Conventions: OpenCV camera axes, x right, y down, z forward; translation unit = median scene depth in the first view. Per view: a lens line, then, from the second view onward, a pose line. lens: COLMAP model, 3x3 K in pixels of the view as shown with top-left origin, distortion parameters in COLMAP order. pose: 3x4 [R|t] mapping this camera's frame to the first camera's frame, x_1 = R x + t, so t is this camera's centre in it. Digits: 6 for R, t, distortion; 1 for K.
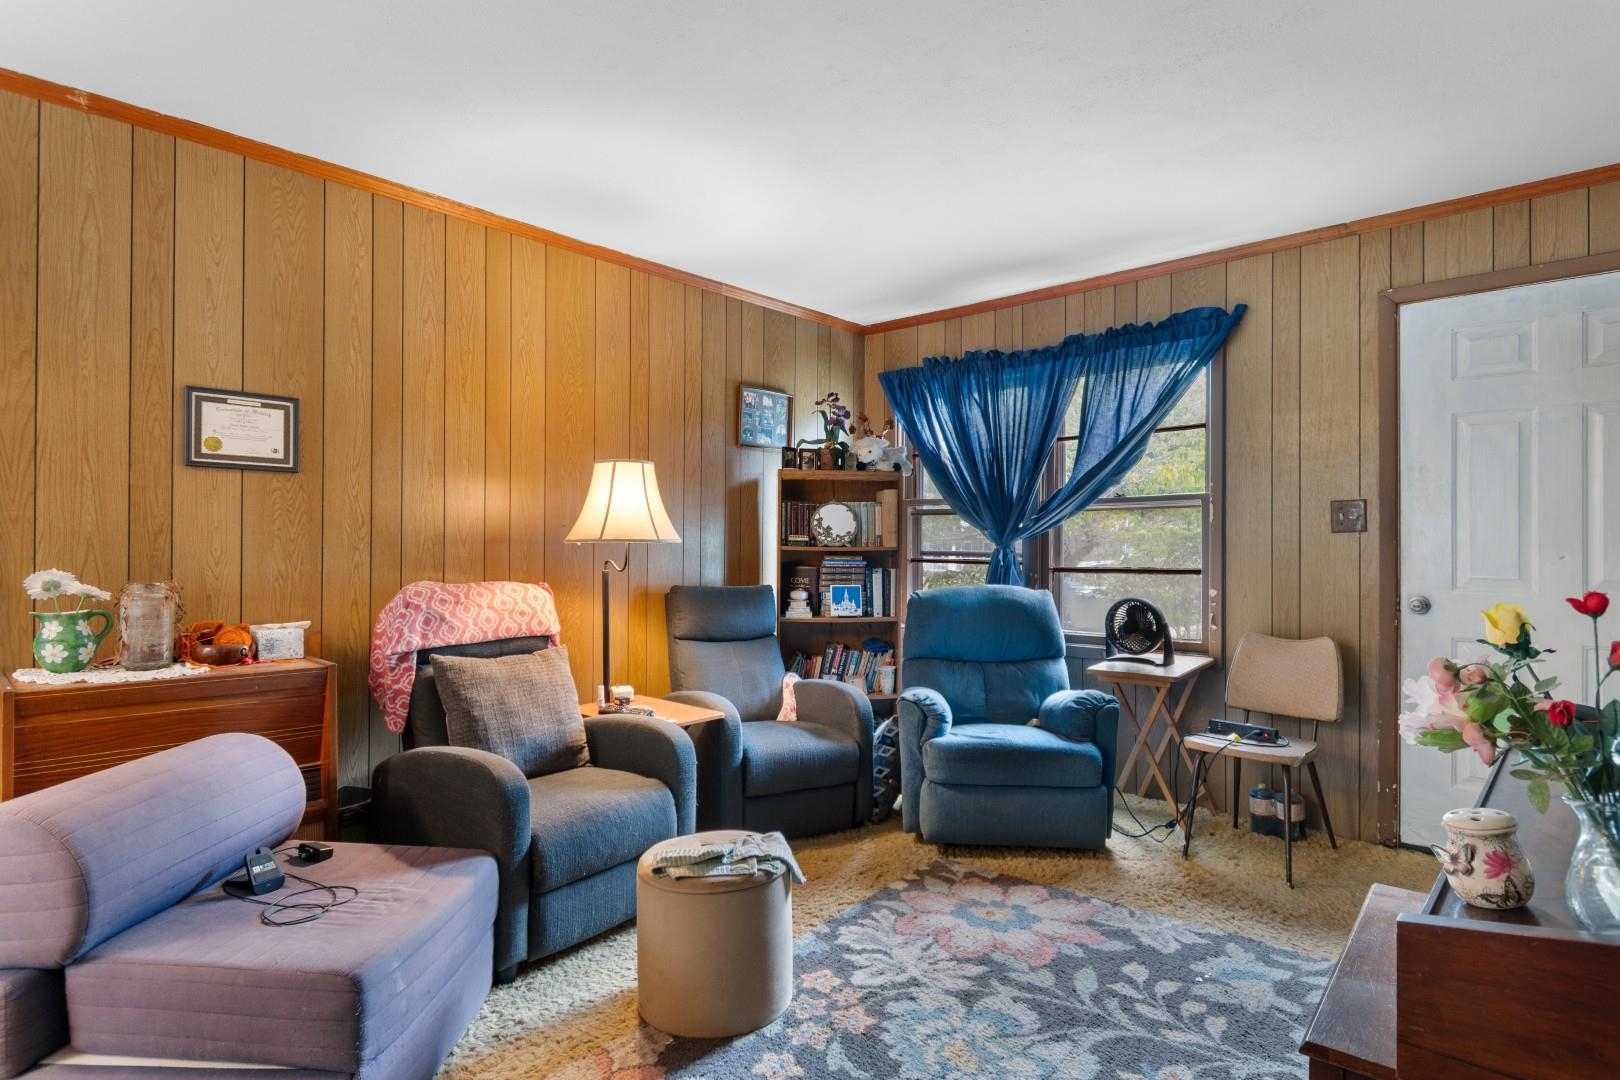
lens RADIAL K [[854.3, 0, 813.1], [0, 854.3, 543.7], [0, 0, 1]] dist [-0.002389, -0.000707]
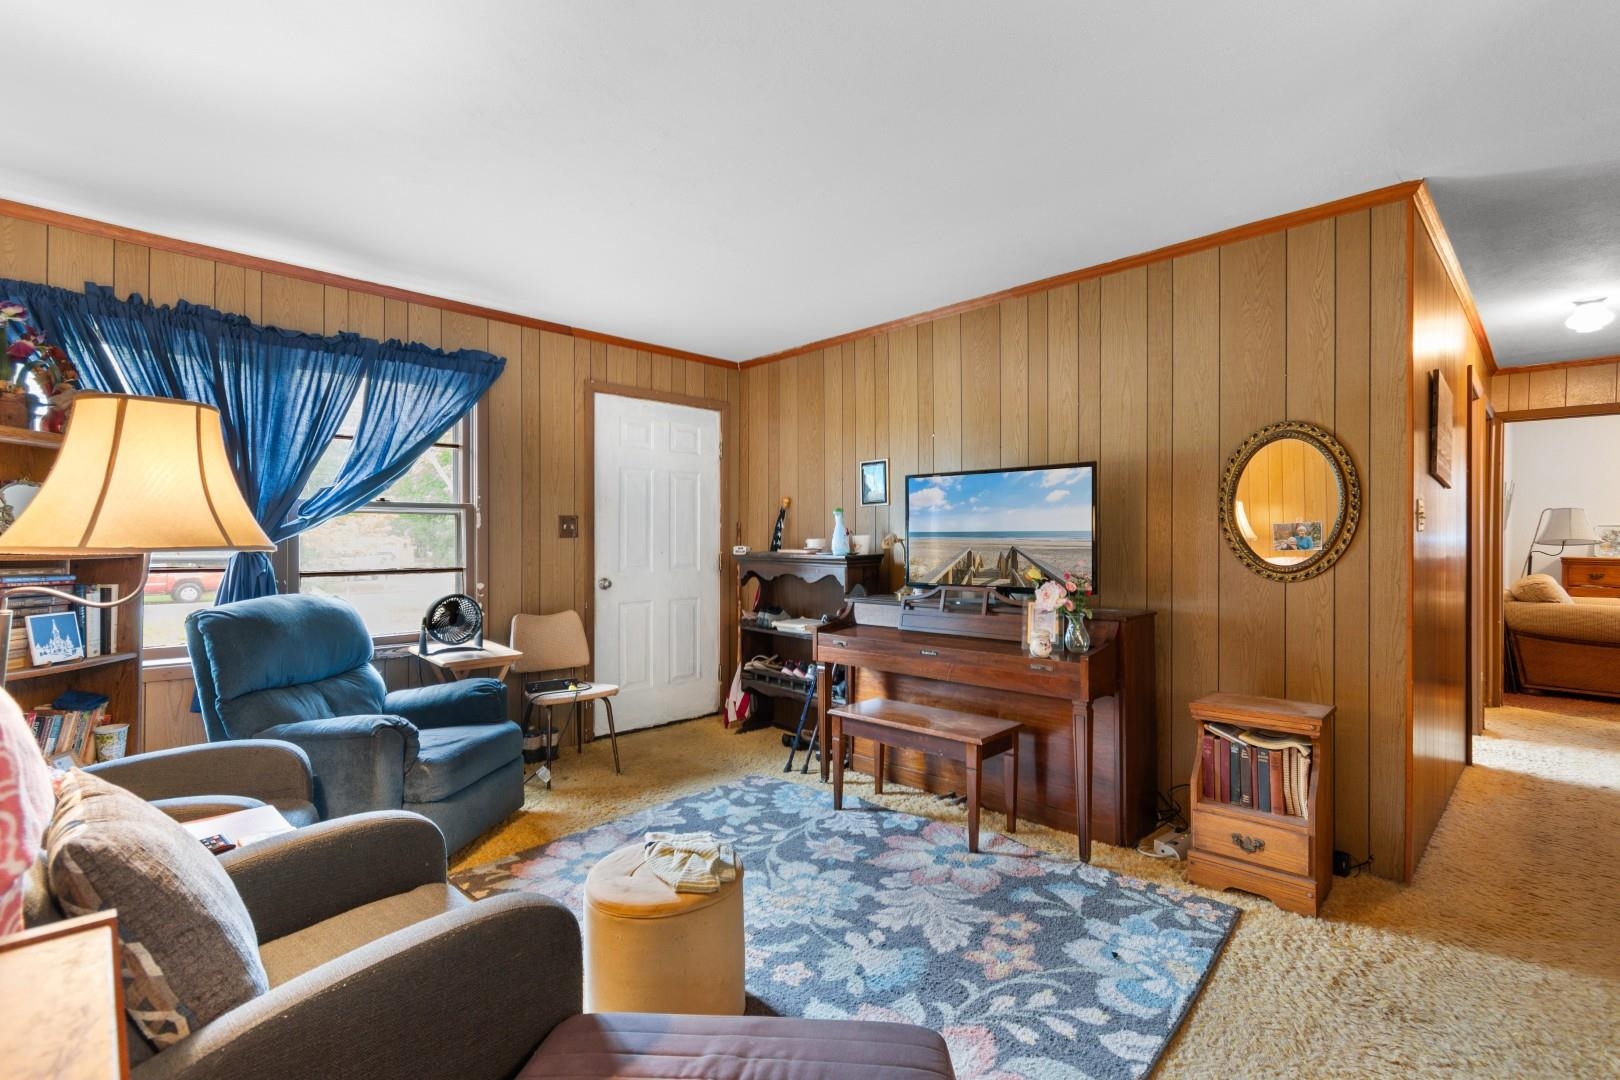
lens RADIAL K [[750.8, 0, 816.8], [0, 750.8, 541.9], [0, 0, 1]] dist [0.001695, 0.000168]
pose [[0.037734, -0.003334, 0.999282, -0.737019], [-0.002622, 0.999991, 0.003436, -0.012980], [-0.999284, -0.002750, 0.037725, 0.600622]]
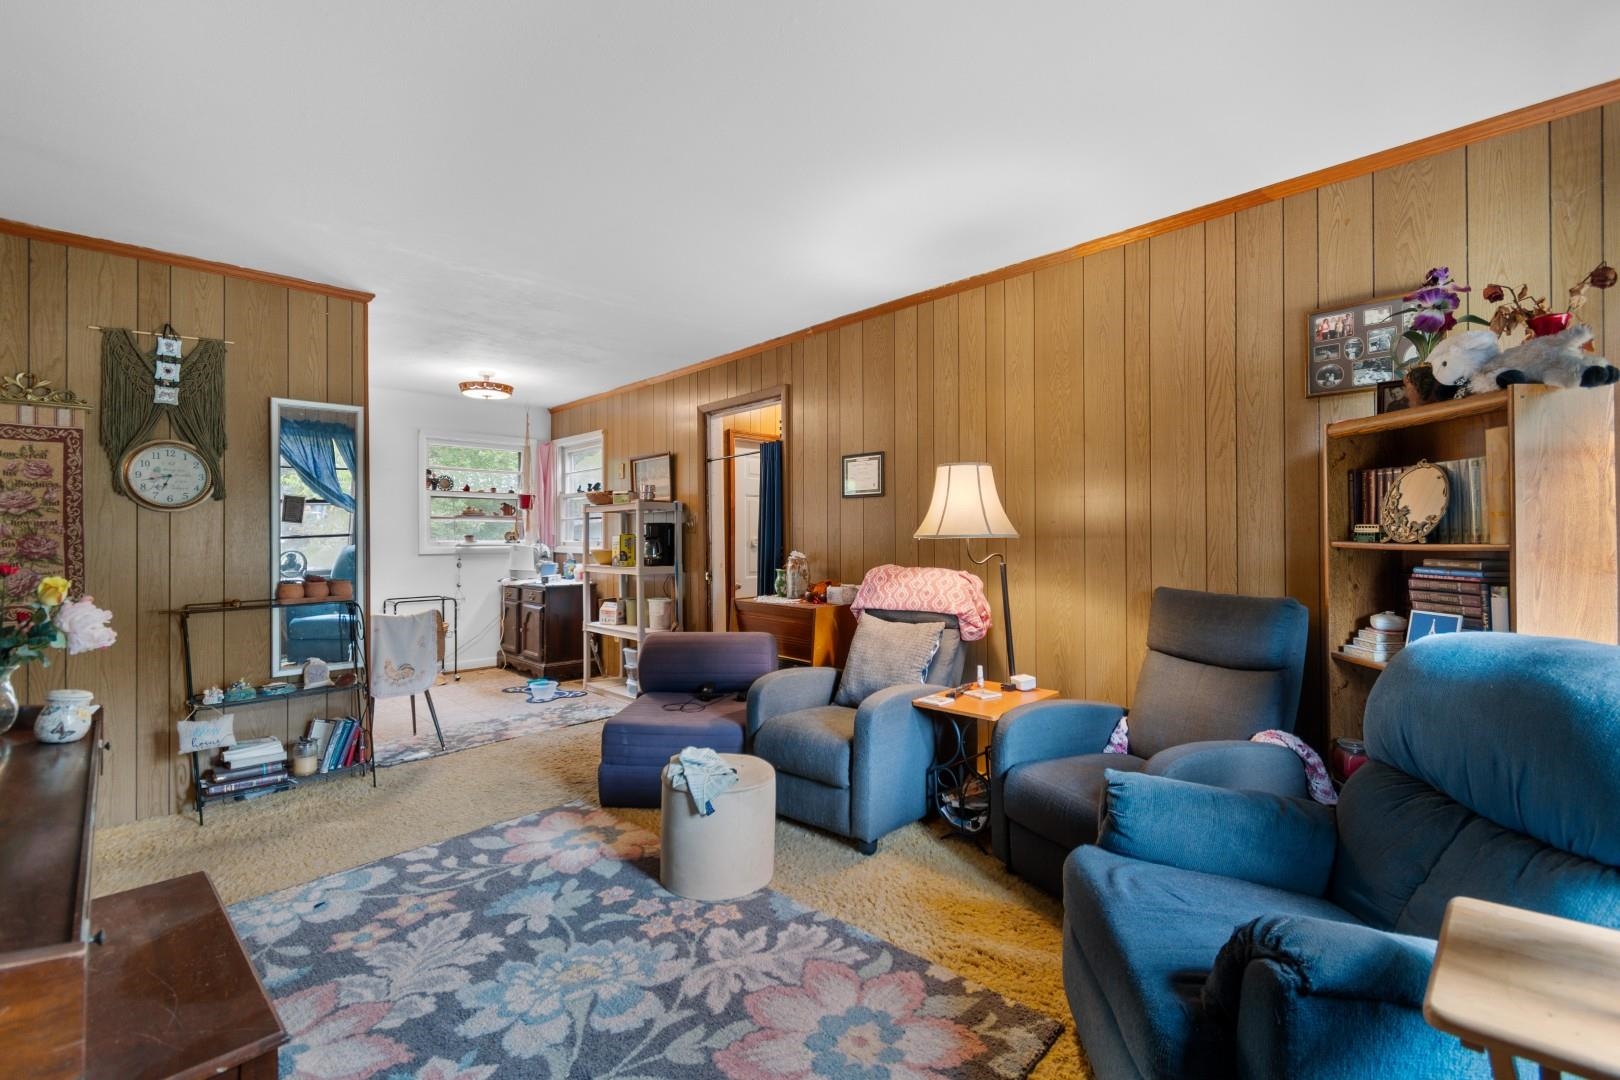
lens RADIAL K [[702.5, 0, 808.3], [0, 702.5, 535.7], [0, 0, 1]] dist [0.000391, -0.000059]
pose [[-0.054785, -0.003884, -0.998491, 0.753095], [0.004698, 0.999980, -0.004147, -0.001695], [0.998487, -0.004918, -0.054765, 0.911613]]
